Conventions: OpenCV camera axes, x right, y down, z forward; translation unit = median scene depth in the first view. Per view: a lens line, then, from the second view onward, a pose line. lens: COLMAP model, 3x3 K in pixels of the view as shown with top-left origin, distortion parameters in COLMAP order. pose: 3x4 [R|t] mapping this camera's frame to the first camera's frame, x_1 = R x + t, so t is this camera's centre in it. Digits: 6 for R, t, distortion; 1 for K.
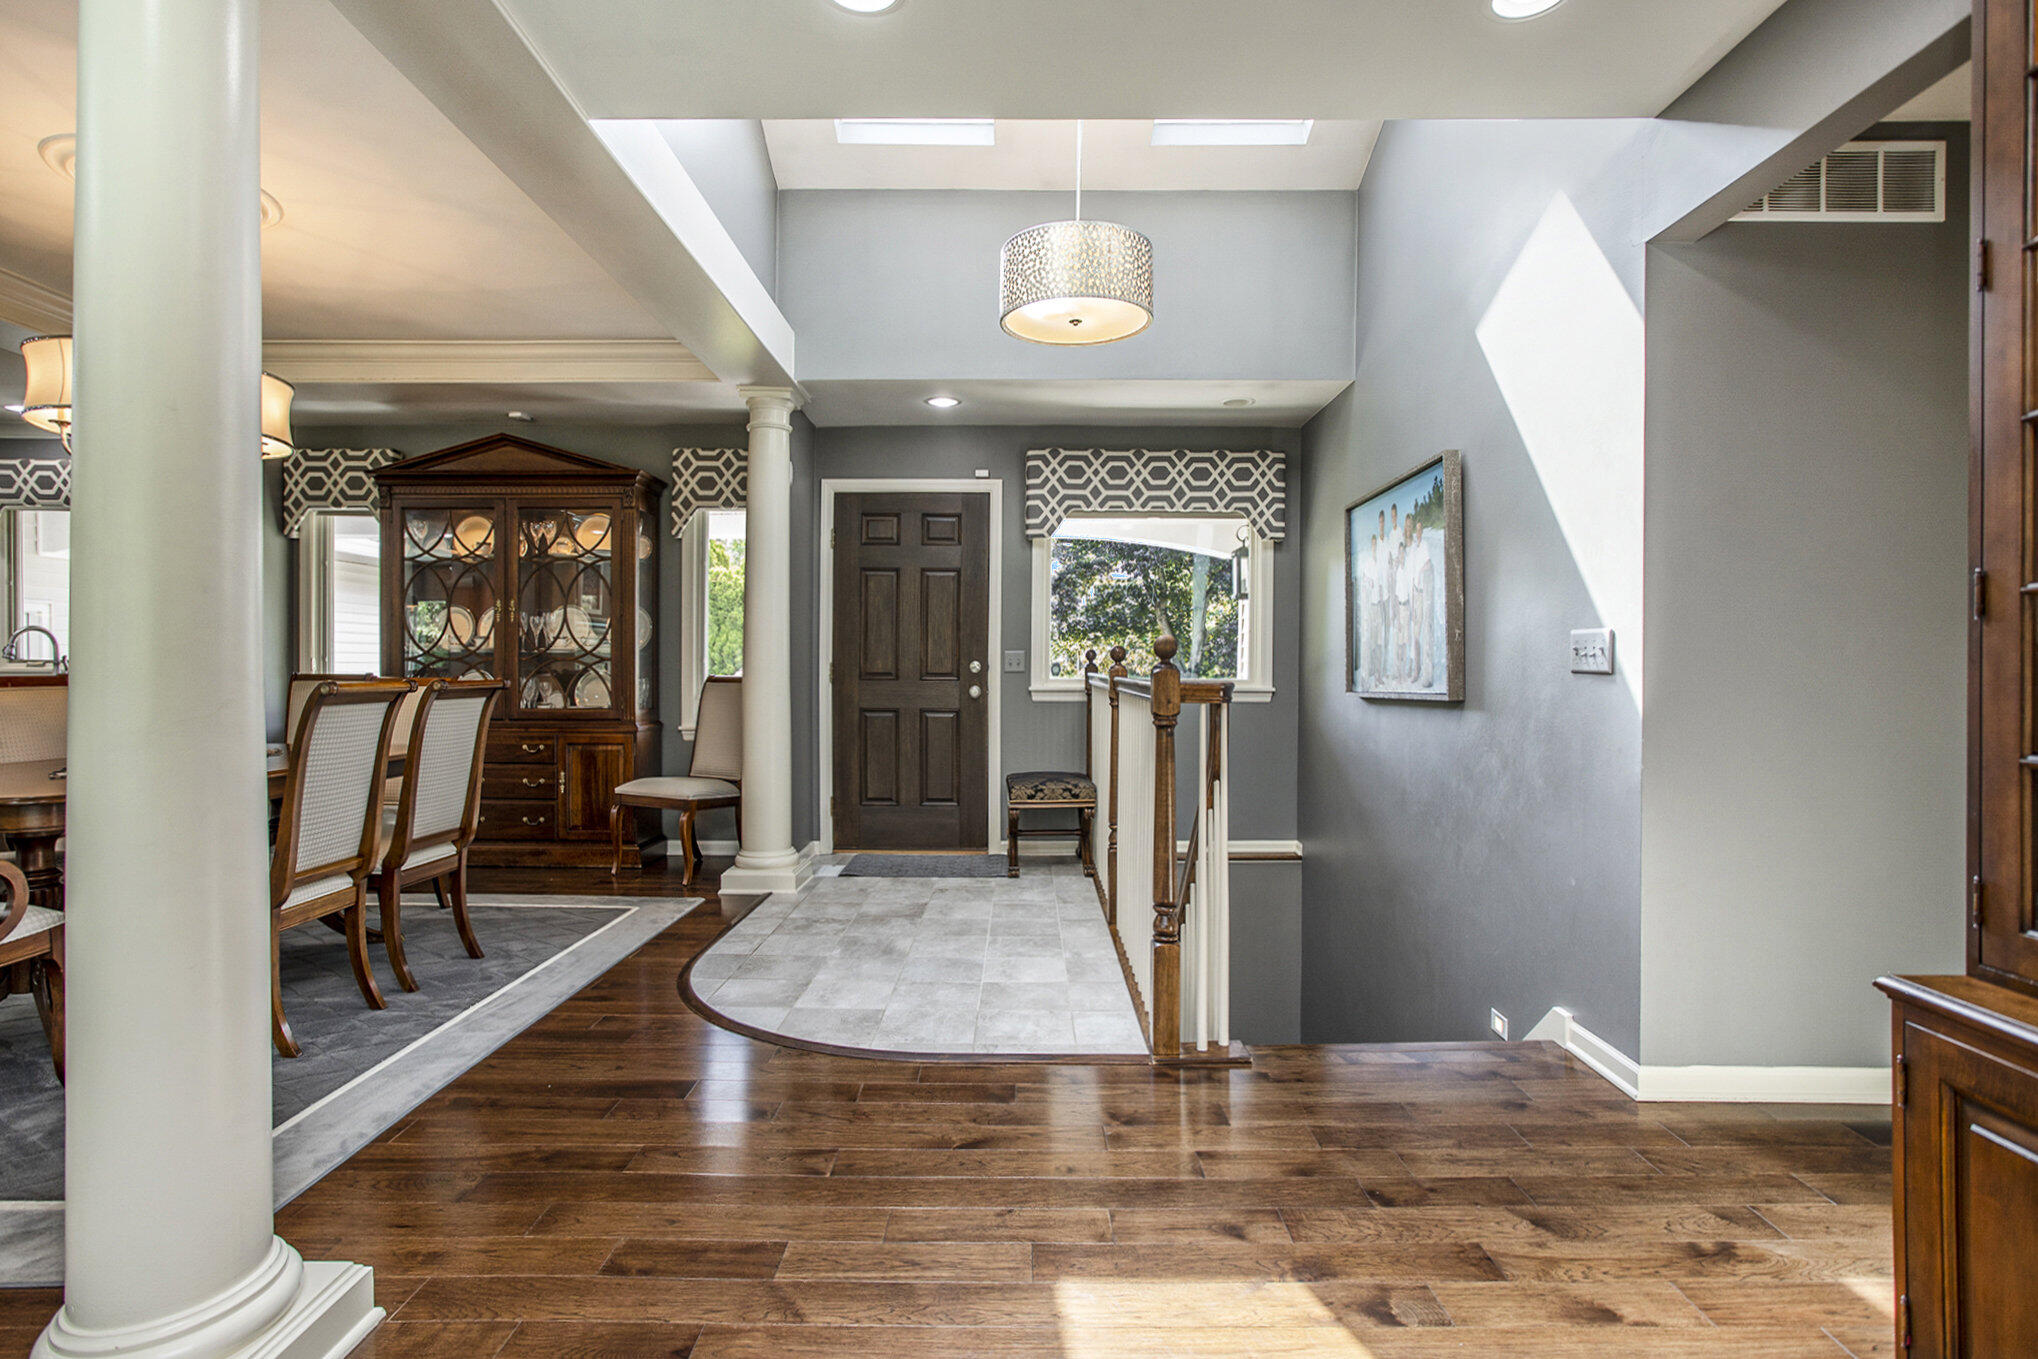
lens RADIAL K [[1013.2, 0, 1021.0], [0, 1013.2, 663.2], [0, 0, 1]] dist [-0.033976, 0.000315]
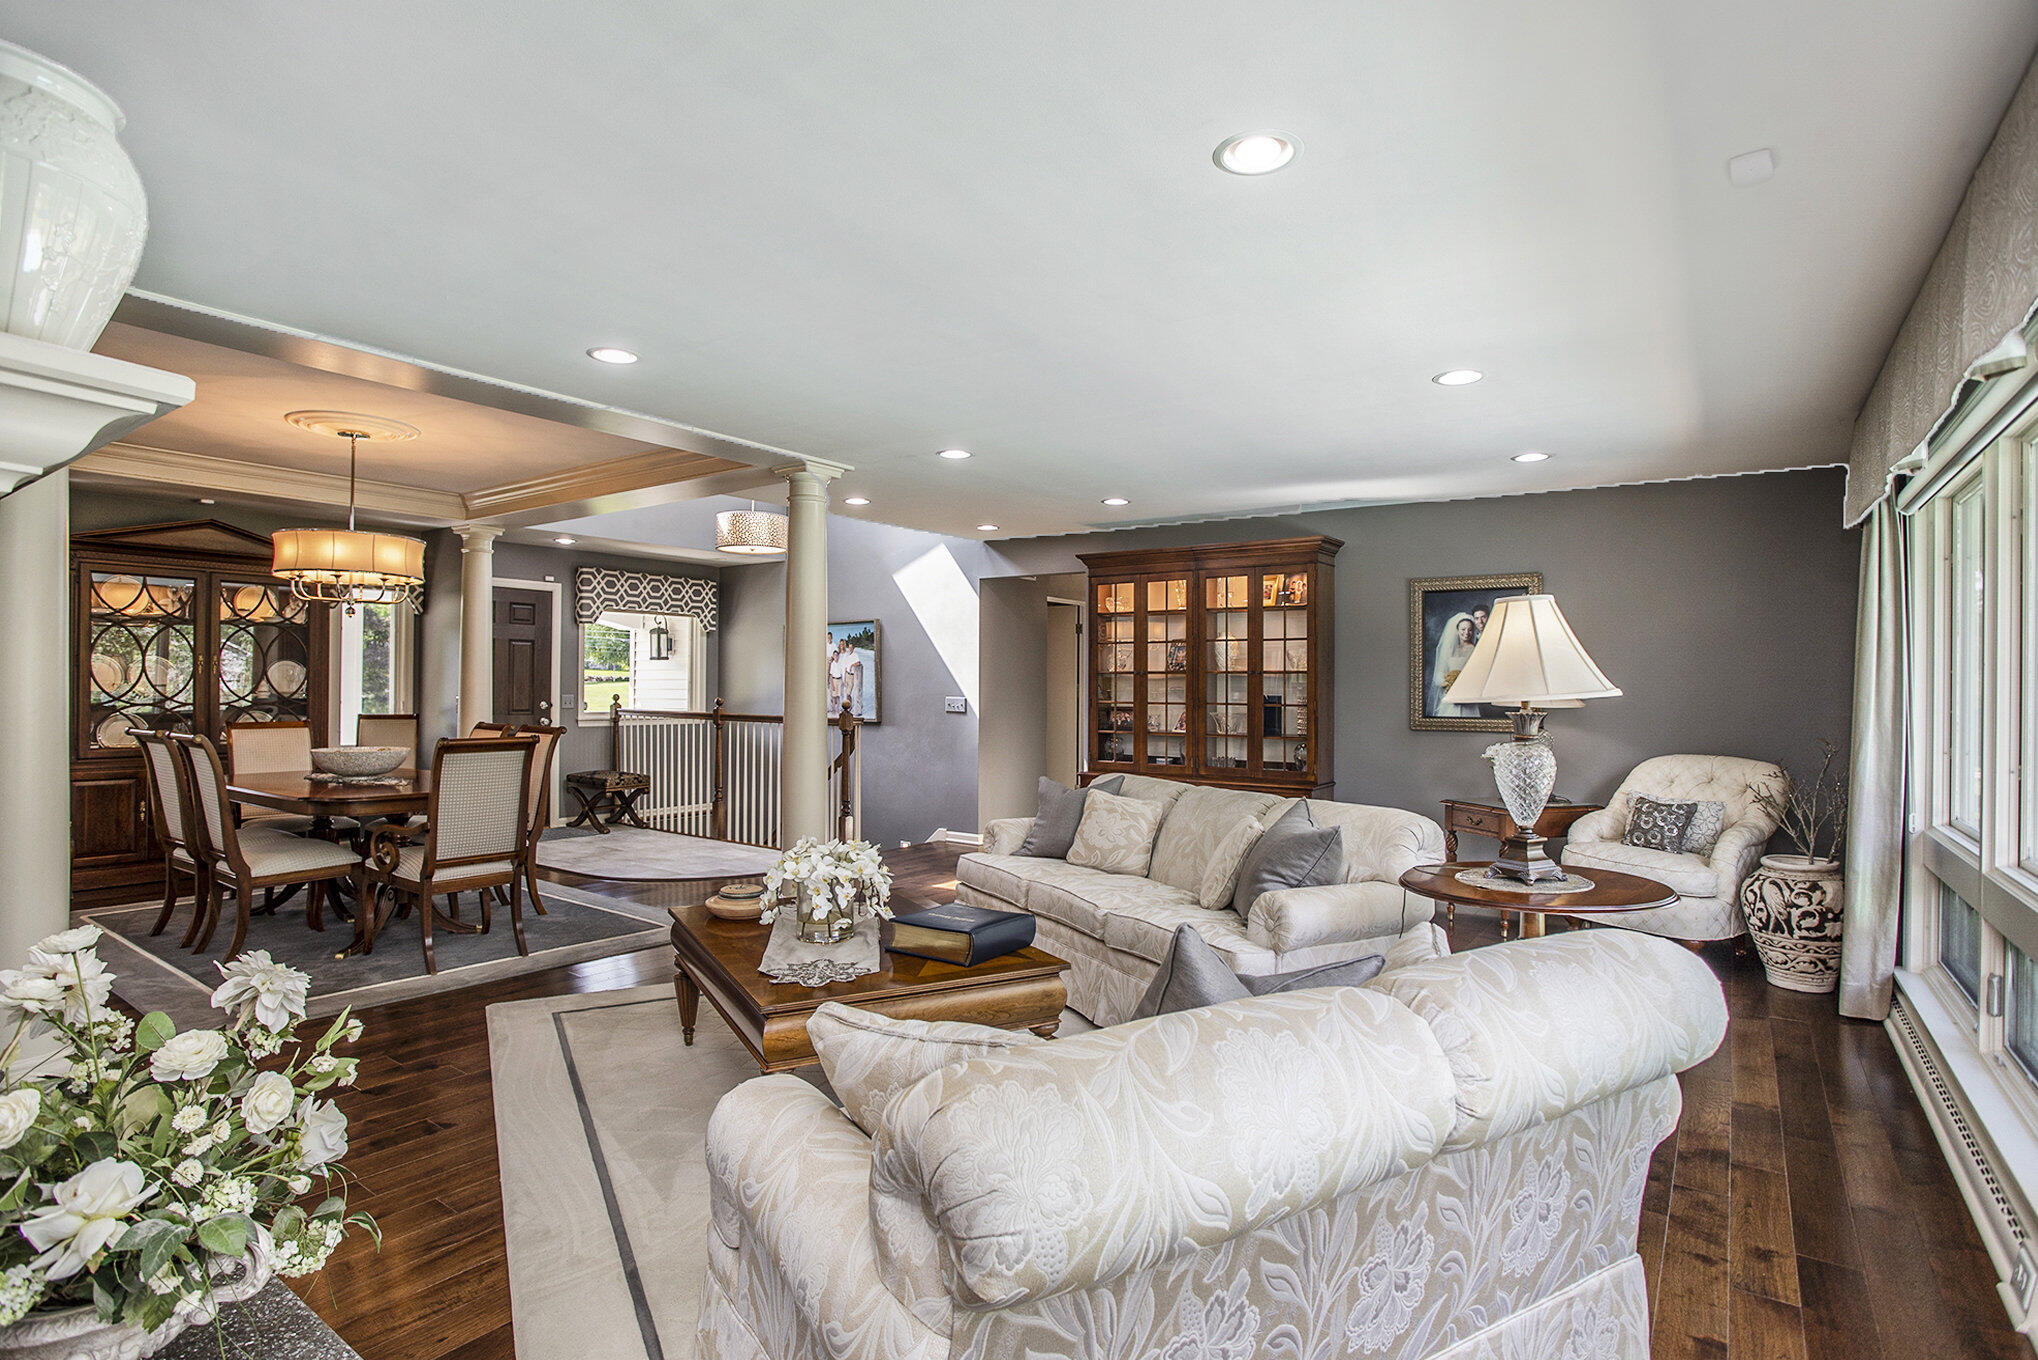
lens RADIAL K [[1013.2, 0, 1006.4], [0, 1013.2, 681.0], [0, 0, 1]] dist [-0.033976, 0.000315]
pose [[0.573338, 0.002177, 0.819316, -0.904006], [0.002087, 0.999989, -0.004117, -0.026147], [-0.819317, 0.004070, 0.573327, -0.442574]]
